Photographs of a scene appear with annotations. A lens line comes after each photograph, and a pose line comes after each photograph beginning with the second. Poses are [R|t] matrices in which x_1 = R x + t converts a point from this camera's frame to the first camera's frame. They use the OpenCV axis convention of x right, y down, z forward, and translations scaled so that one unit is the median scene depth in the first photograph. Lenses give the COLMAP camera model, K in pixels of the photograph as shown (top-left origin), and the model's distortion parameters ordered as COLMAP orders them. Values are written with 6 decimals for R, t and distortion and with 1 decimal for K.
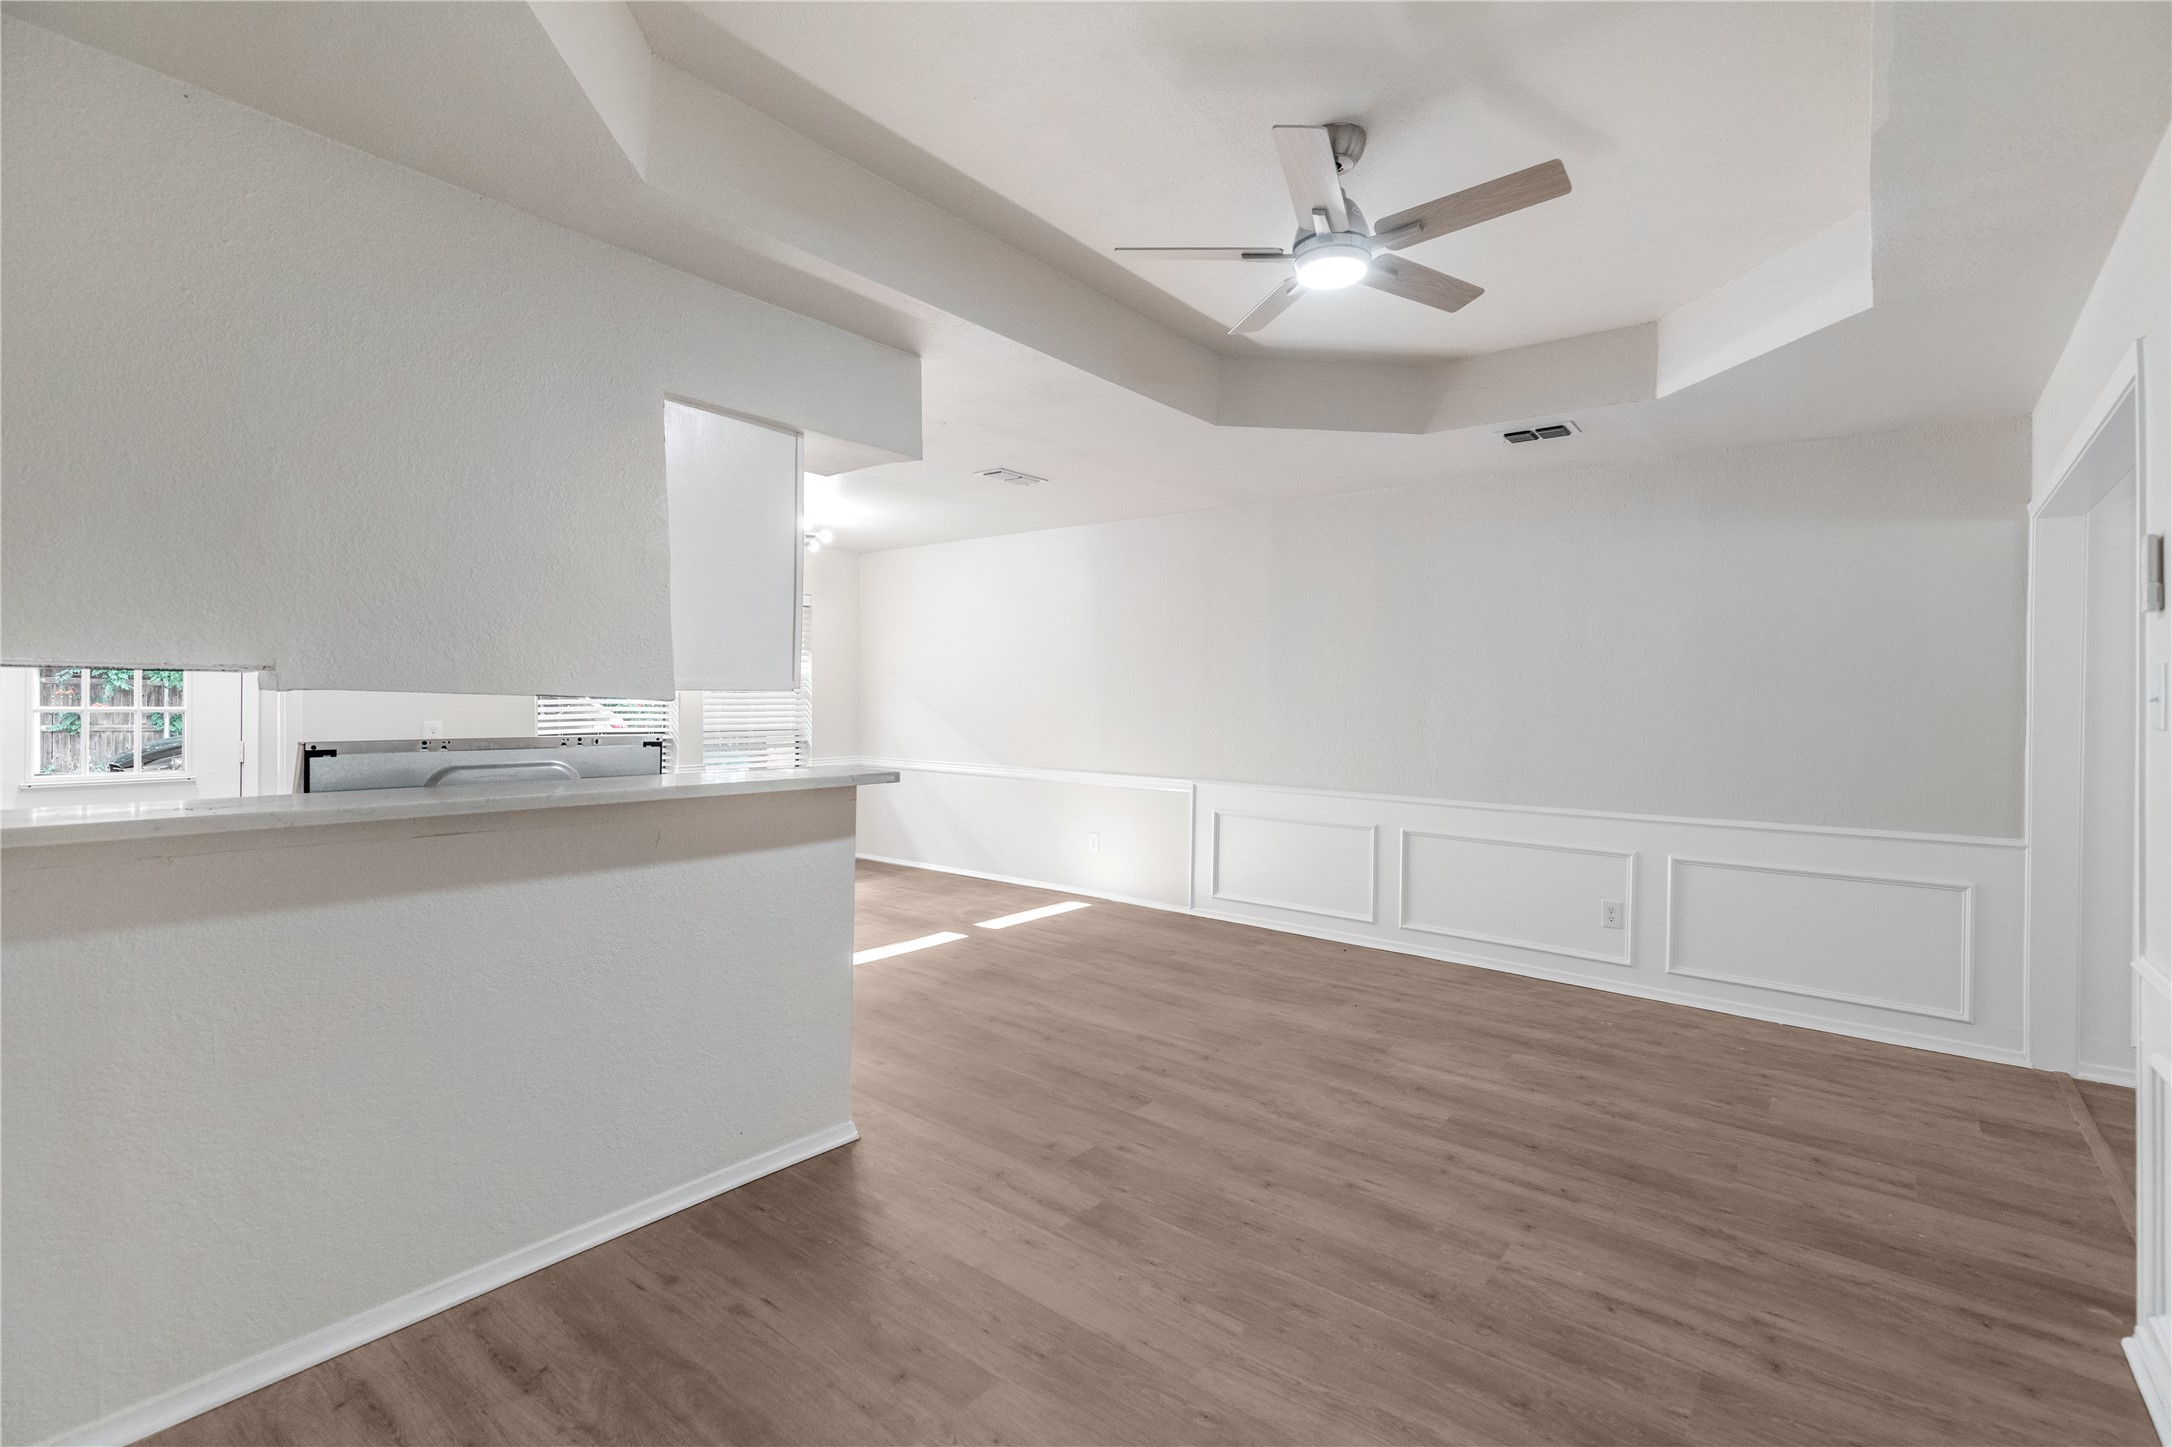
lens RADIAL K [[996.6, 0, 1087.3], [0, 996.6, 693.2], [0, 0, 1]] dist [0.002959, -0.000301]
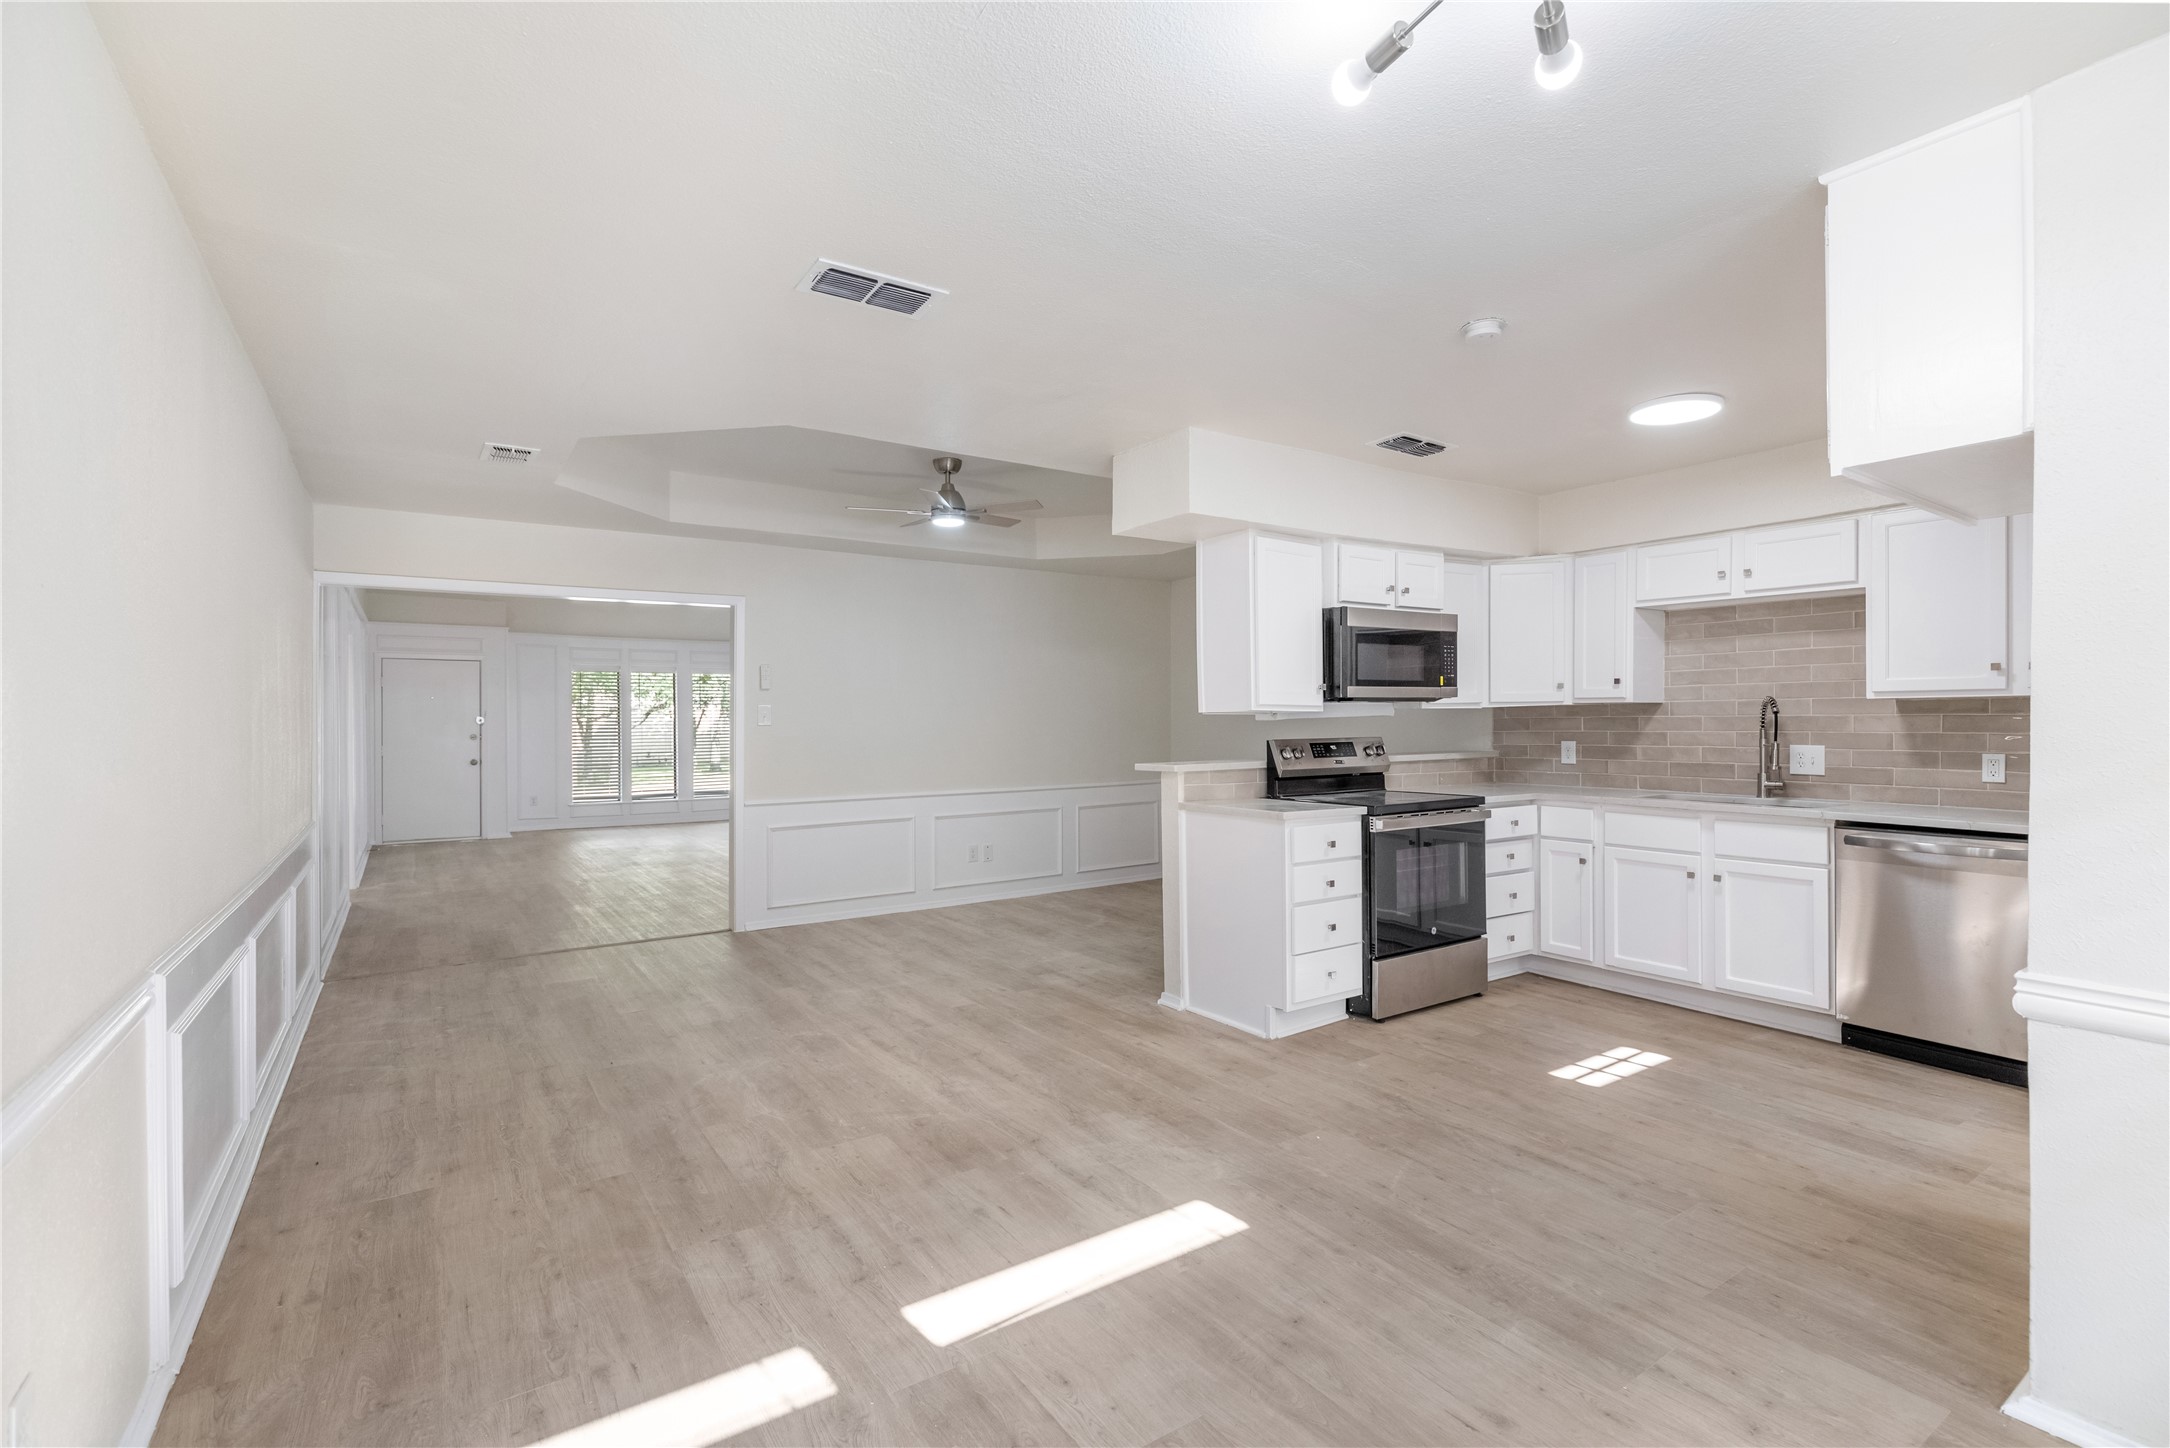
lens RADIAL K [[983.2, 0, 1076.4], [0, 983.2, 724.4], [0, 0, 1]] dist [0.001430, -0.000399]
pose [[-0.952048, -0.006784, 0.305872, -0.623723], [-0.004853, 0.999963, 0.007075, 0.003353], [-0.305909, 0.005251, -0.952046, 2.714159]]
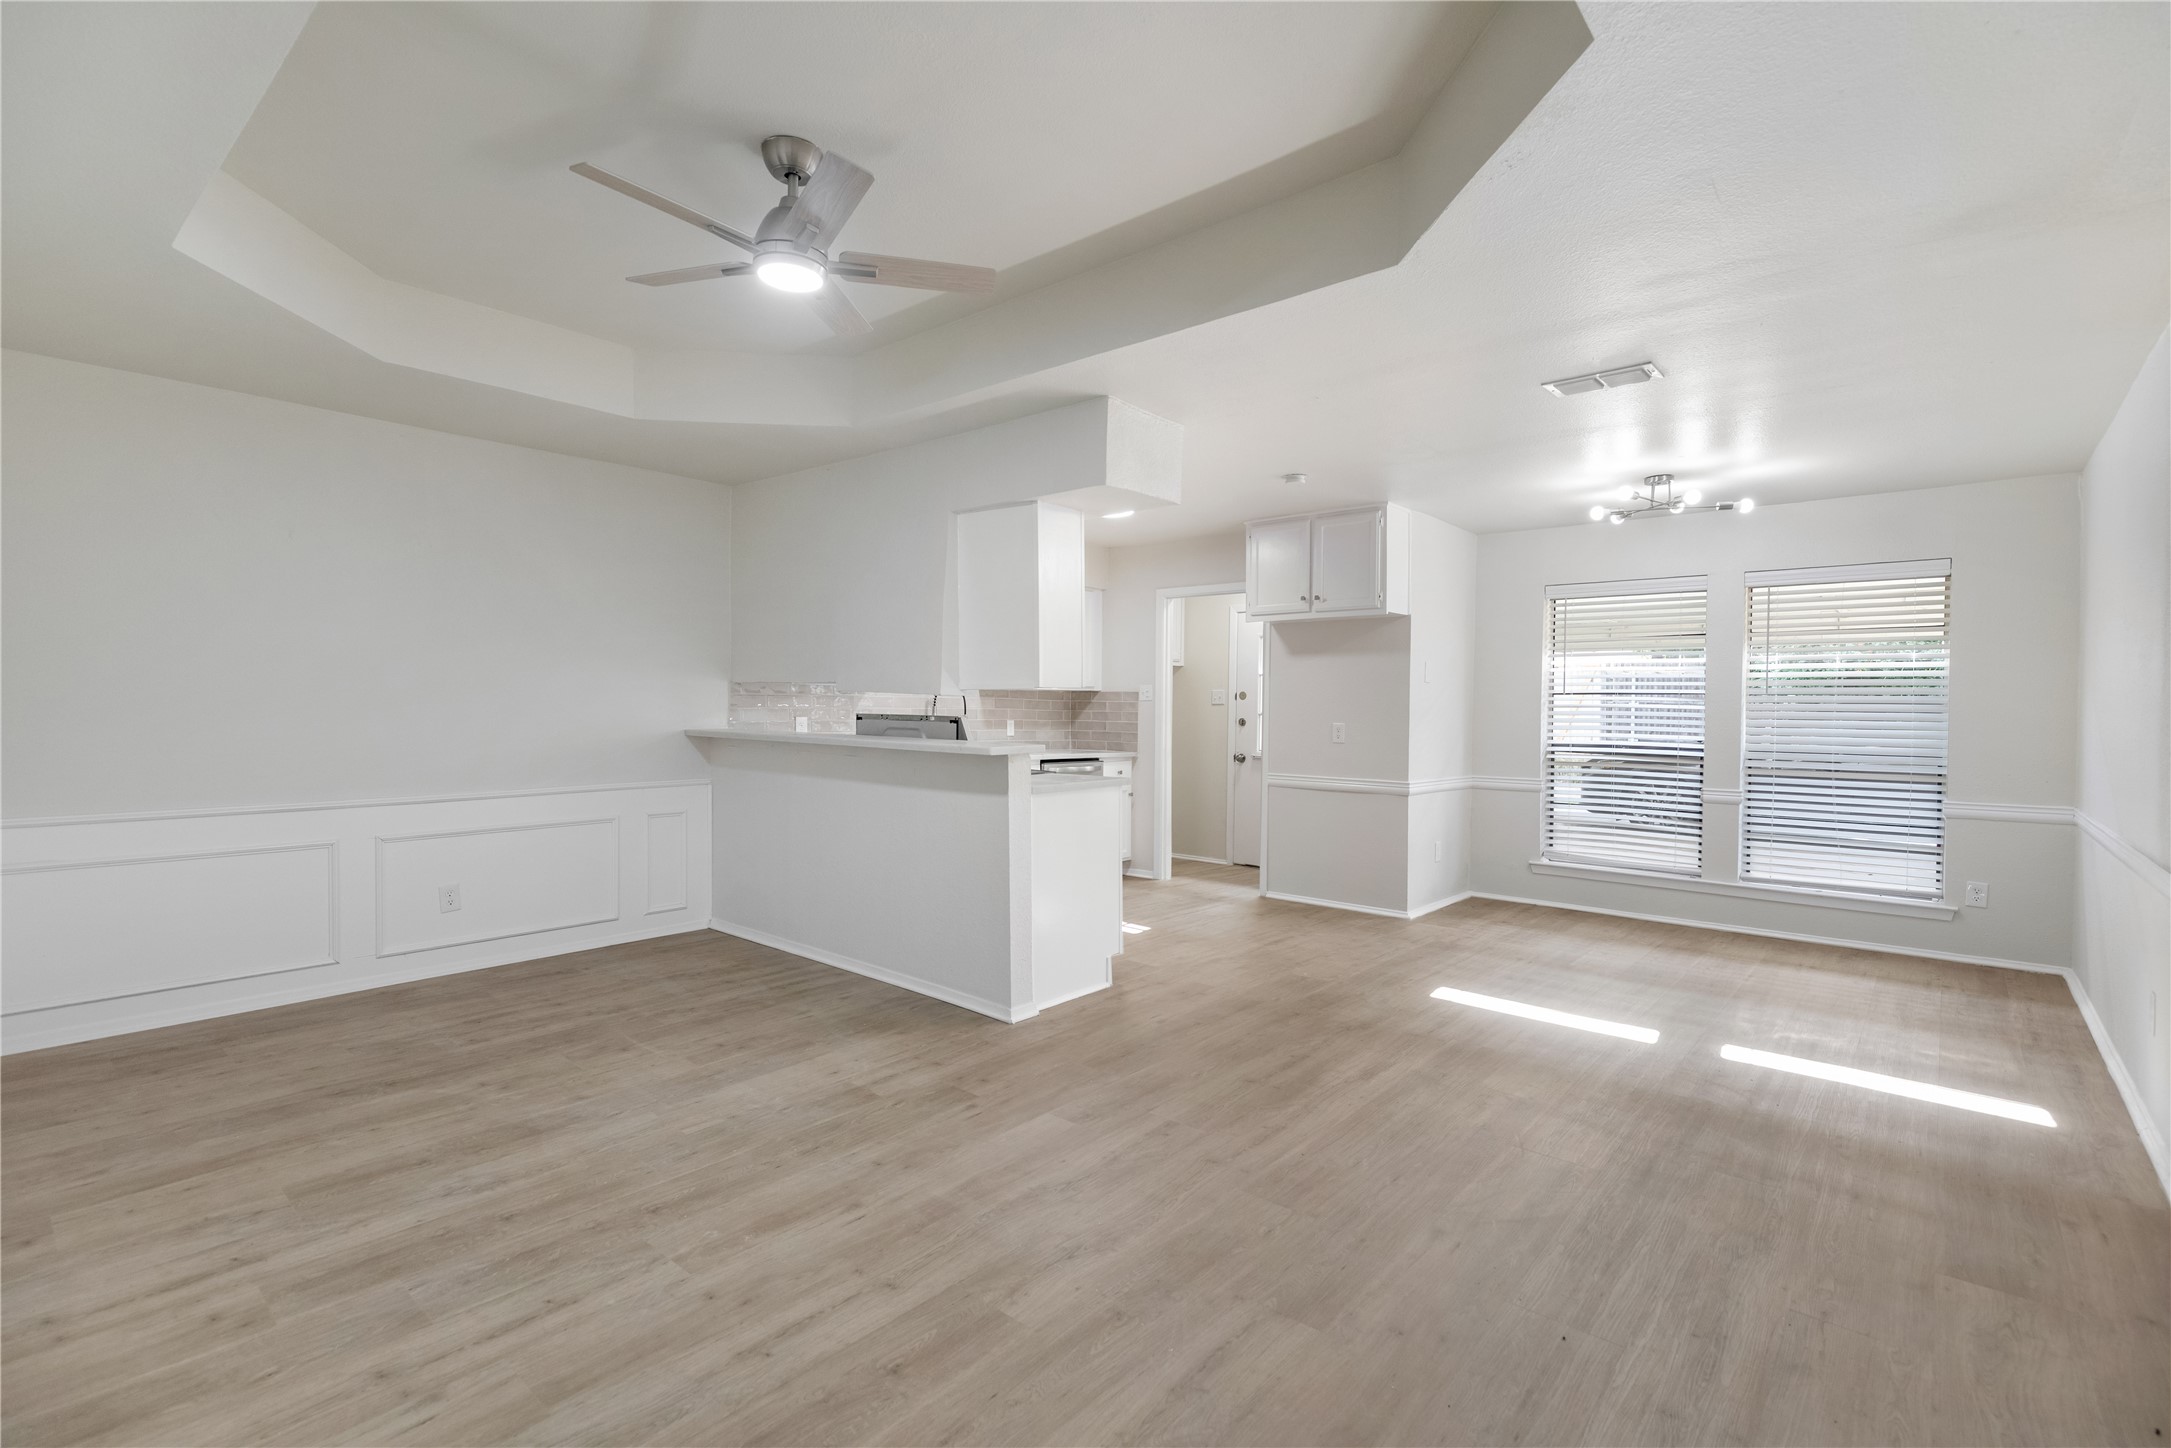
lens RADIAL K [[986.6, 0, 1091.8], [0, 986.6, 713.5], [0, 0, 1]] dist [-0.000487, -0.000047]
pose [[-0.037088, -0.003949, -0.999304, 1.178848], [-0.012498, 0.999916, -0.003488, 0.038520], [0.999234, 0.012360, -0.037134, 1.255067]]
